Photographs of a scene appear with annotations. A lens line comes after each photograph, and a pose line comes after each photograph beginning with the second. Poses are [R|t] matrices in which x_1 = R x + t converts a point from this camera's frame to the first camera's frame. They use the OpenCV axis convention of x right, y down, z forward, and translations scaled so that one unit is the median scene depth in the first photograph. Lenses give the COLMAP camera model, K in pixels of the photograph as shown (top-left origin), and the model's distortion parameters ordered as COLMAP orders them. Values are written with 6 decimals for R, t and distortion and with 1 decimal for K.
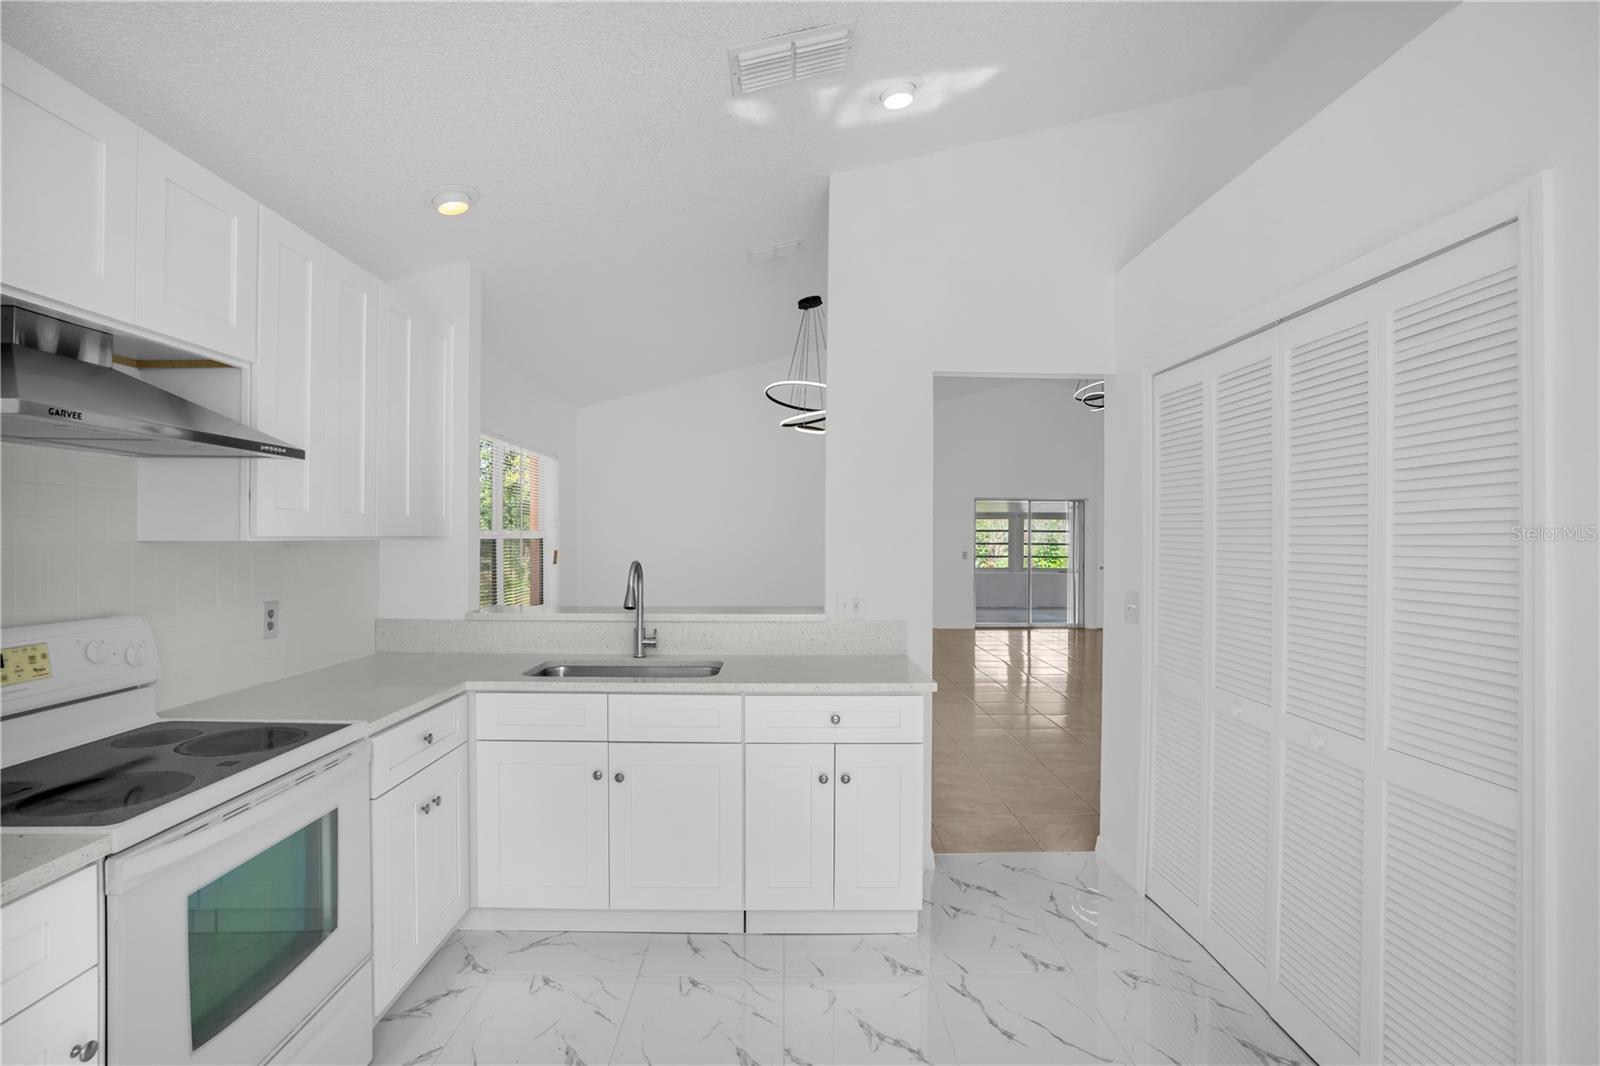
lens RADIAL K [[756.6, 0, 785.7], [0, 756.6, 535.8], [0, 0, 1]] dist [-0.039492, 0.005913]
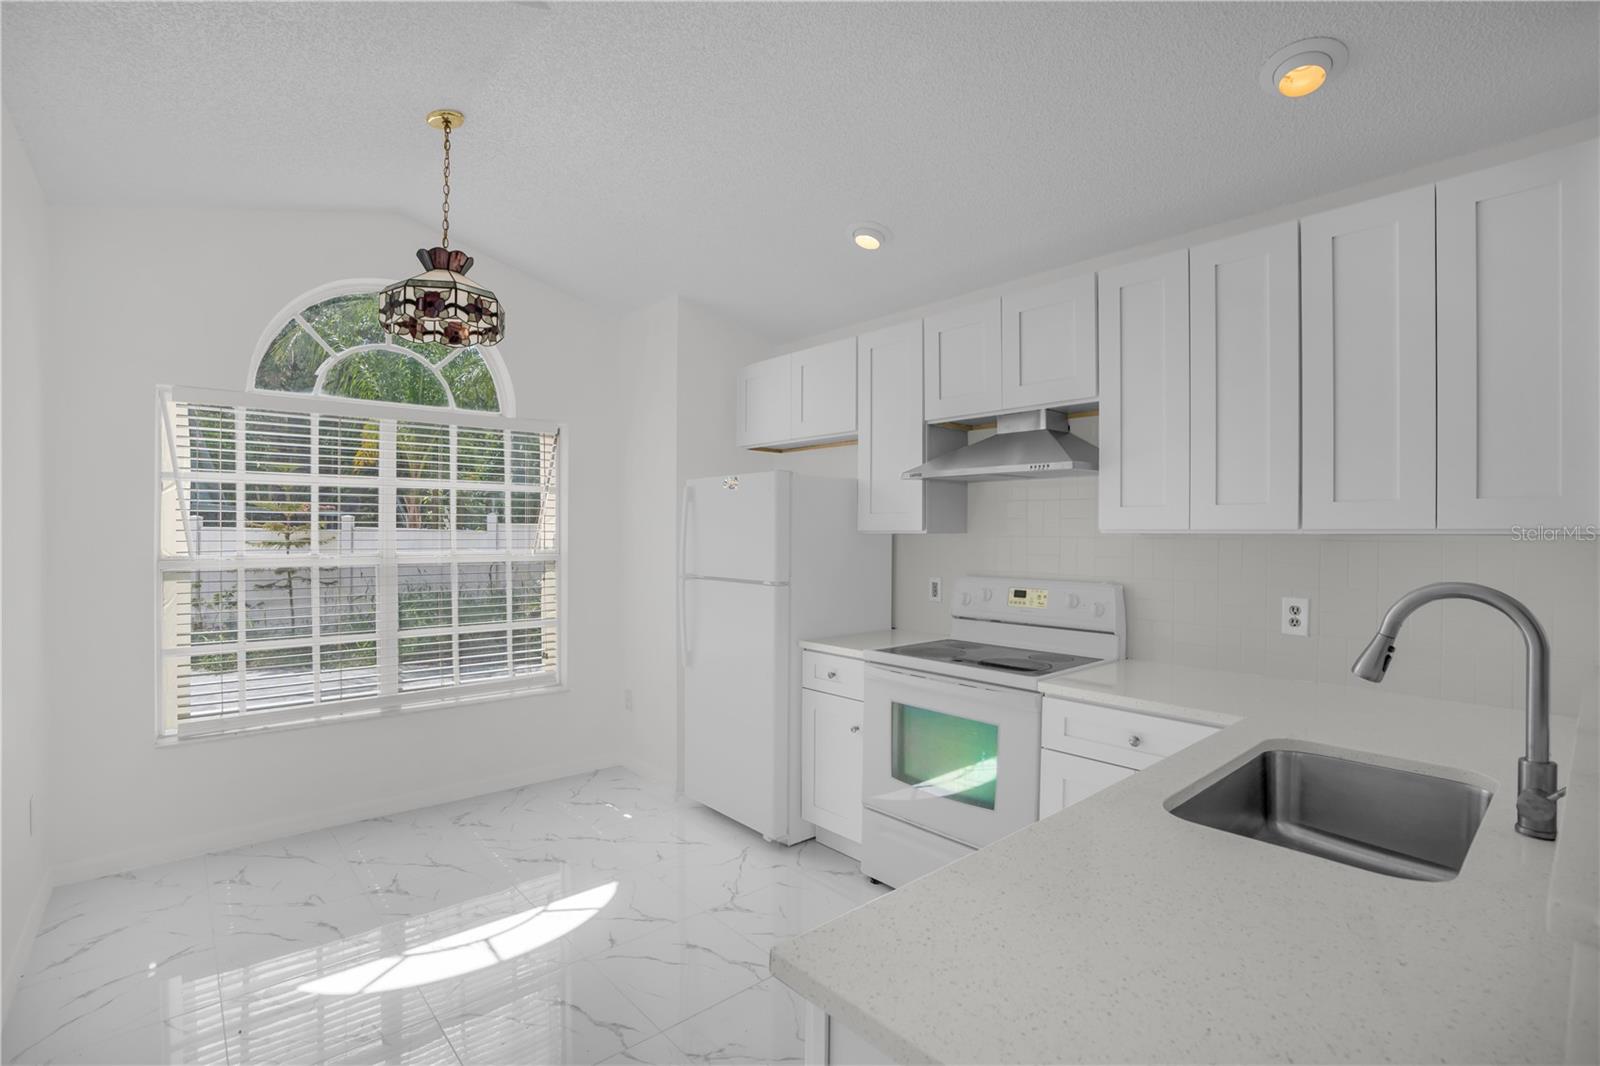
lens RADIAL K [[747.3, 0, 806.5], [0, 747.3, 534.0], [0, 0, 1]] dist [-0.038371, 0.003352]
pose [[-0.740503, -0.005302, -0.672032, 0.412498], [-0.006443, 0.999979, -0.000790, 0.009767], [0.672022, 0.003745, -0.740522, 1.238775]]
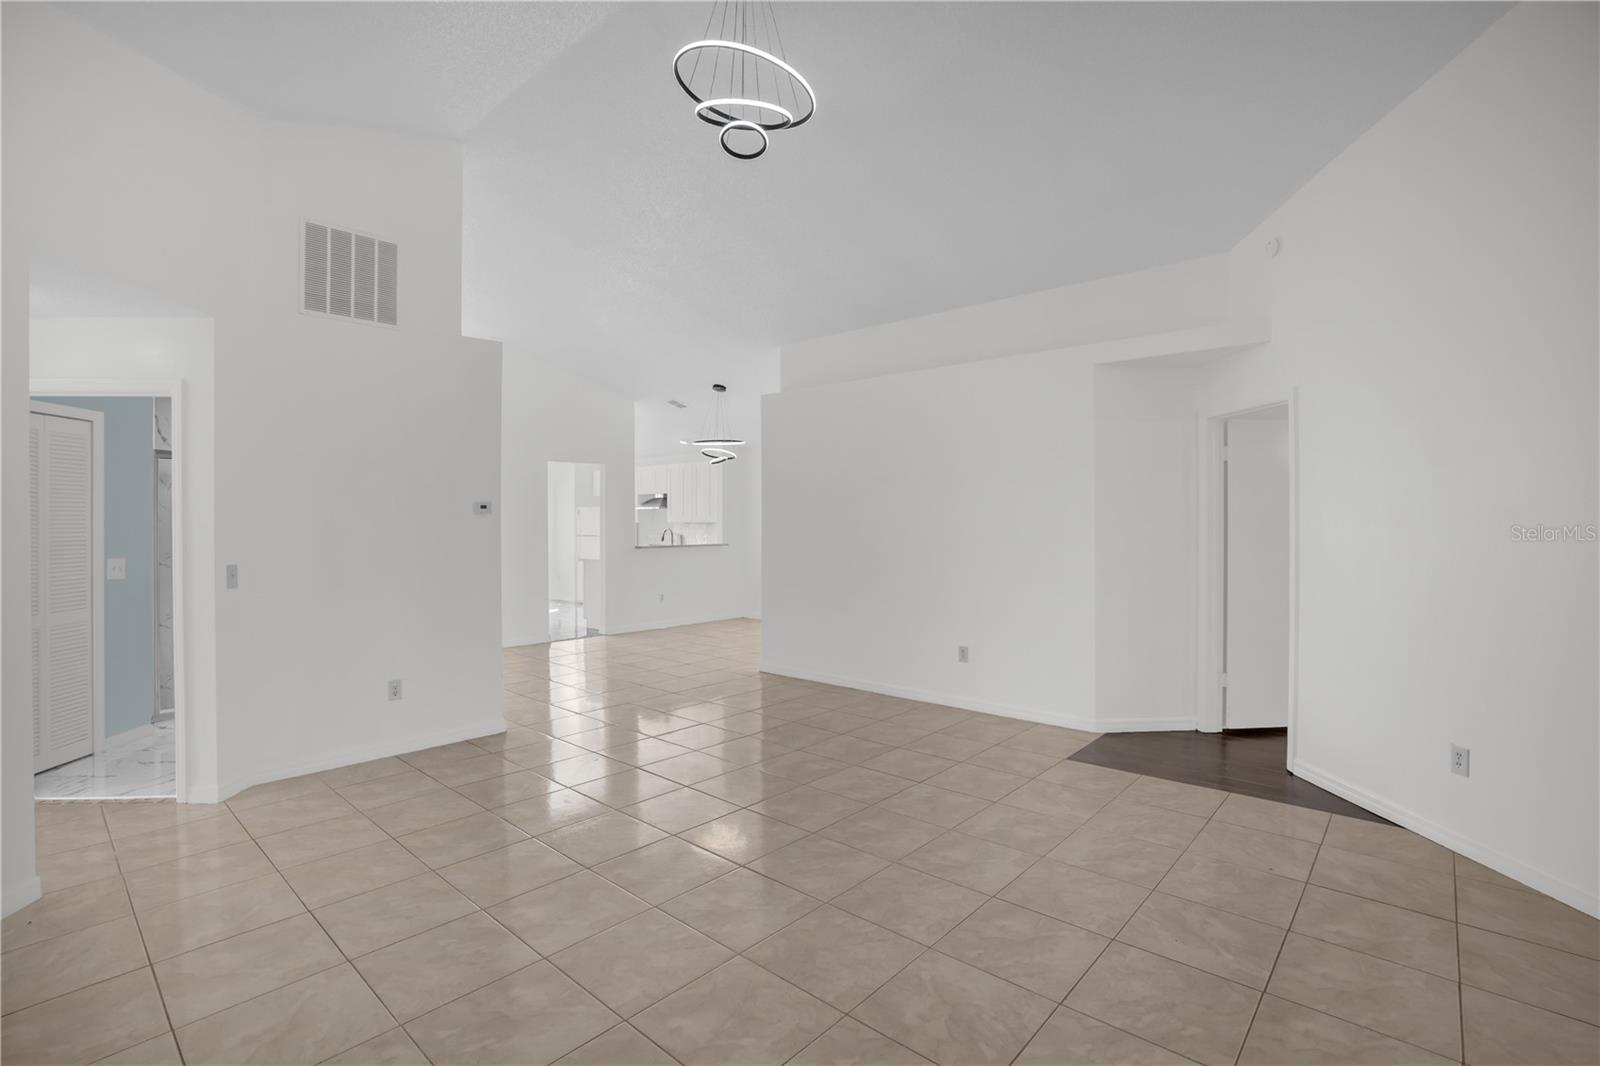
lens RADIAL K [[747.3, 0, 790.1], [0, 747.3, 533.3], [0, 0, 1]] dist [-0.038371, 0.003352]
pose [[-0.667354, -0.002587, -0.744736, 2.335685], [-0.005386, 0.999985, 0.001353, 0.063442], [0.744721, 0.004914, -0.667358, 4.337299]]
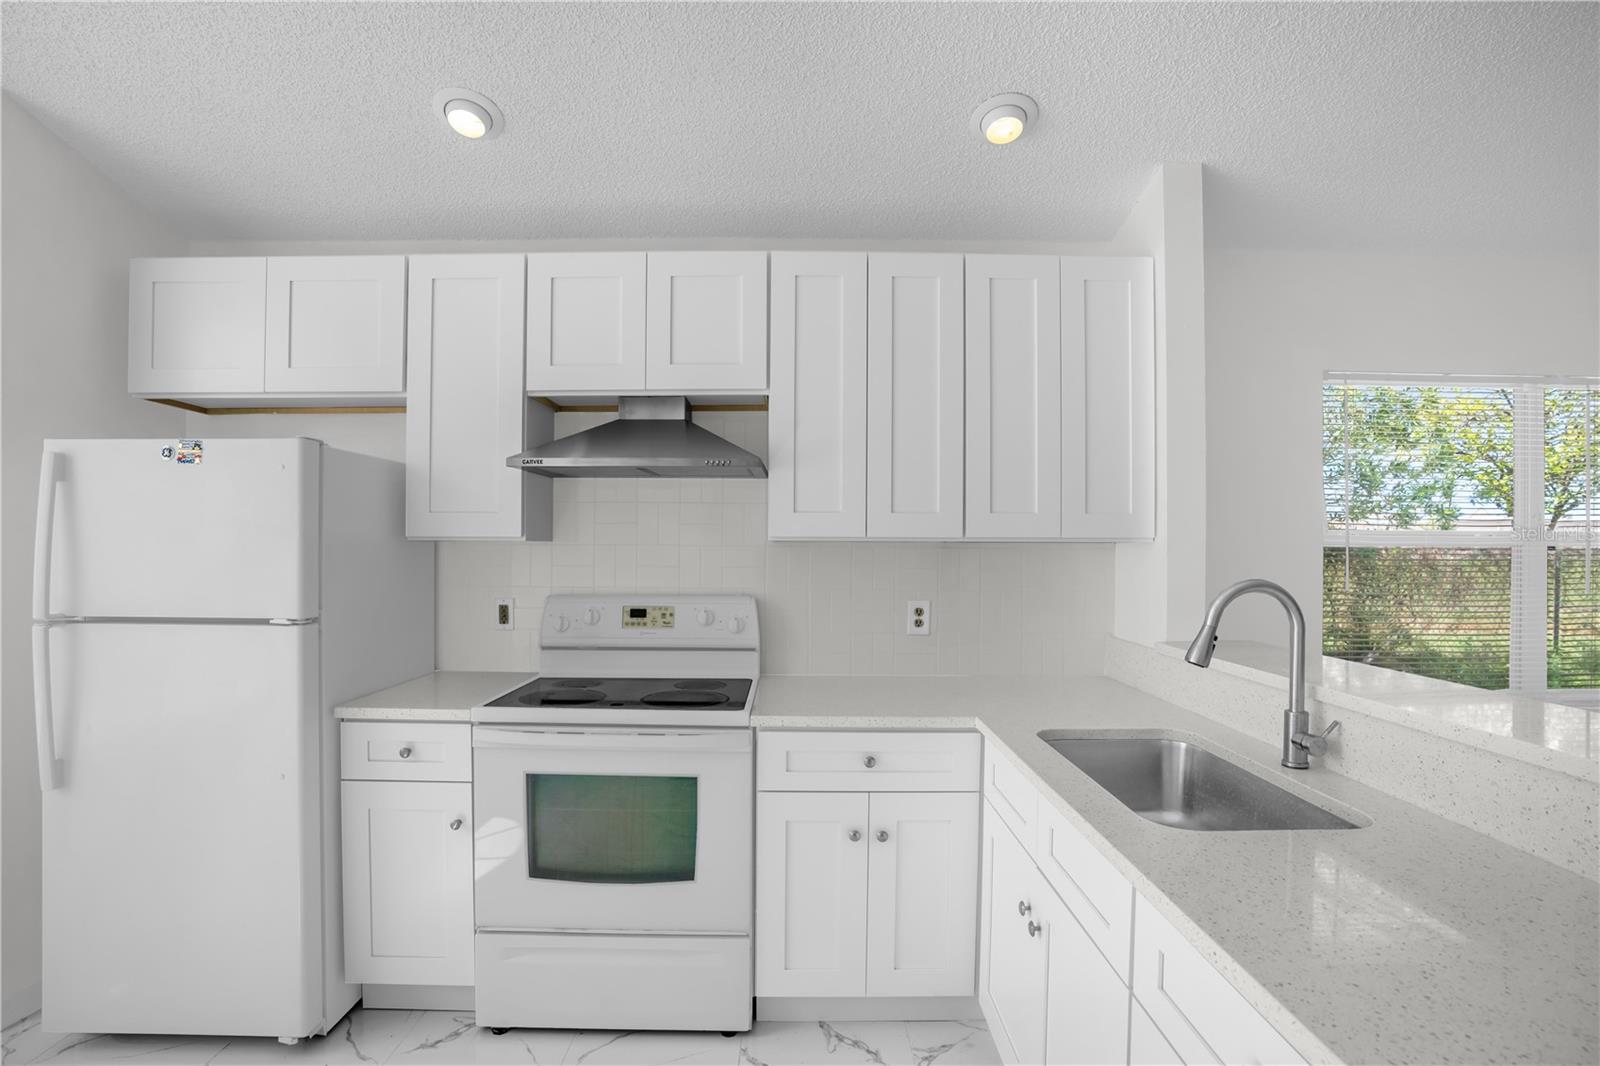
lens RADIAL K [[793.2, 0, 793.0], [0, 793.2, 545.2], [0, 0, 1]] dist [-0.032035, 0.007480]
pose [[-0.002619, -0.003031, -0.999992, 0.417662], [-0.003485, 0.999989, -0.003022, 0.013696], [0.999990, 0.003477, -0.002630, 0.795974]]
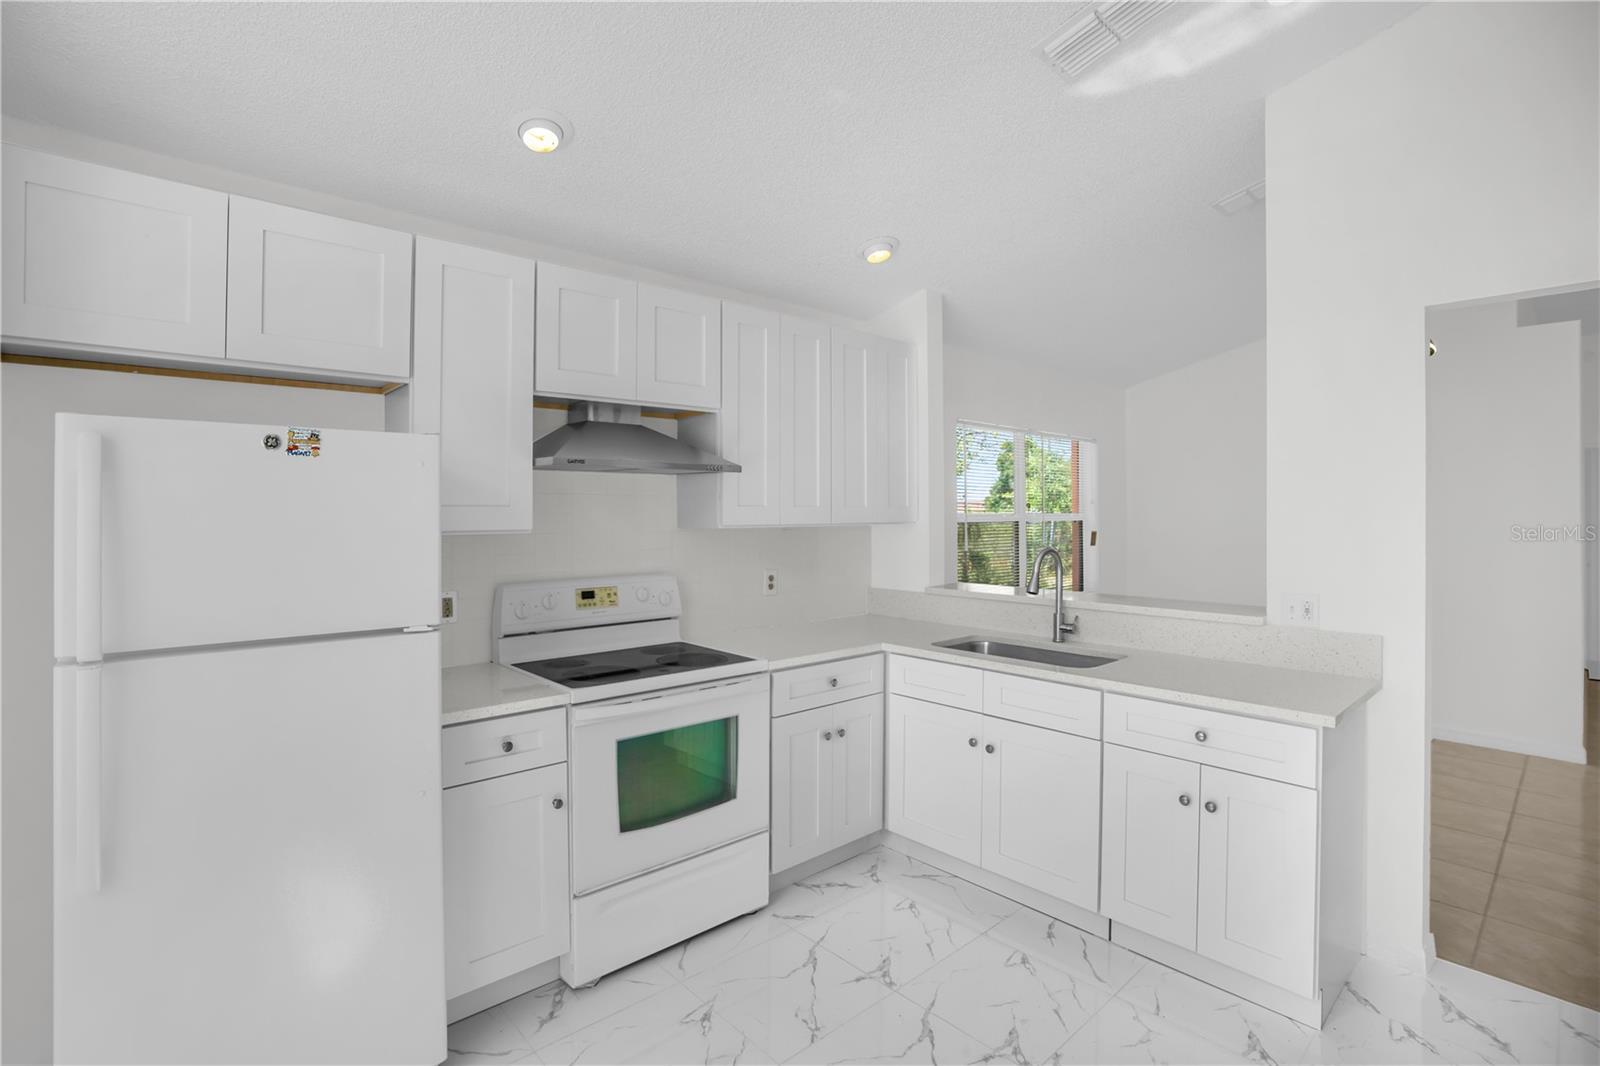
lens RADIAL K [[747.3, 0, 790.8], [0, 747.3, 504.9], [0, 0, 1]] dist [-0.038371, 0.003352]
pose [[0.666030, -0.012103, -0.745827, 0.383392], [0.004338, 0.999914, -0.012352, -0.016316], [0.745912, 0.004991, 0.666025, 0.074595]]
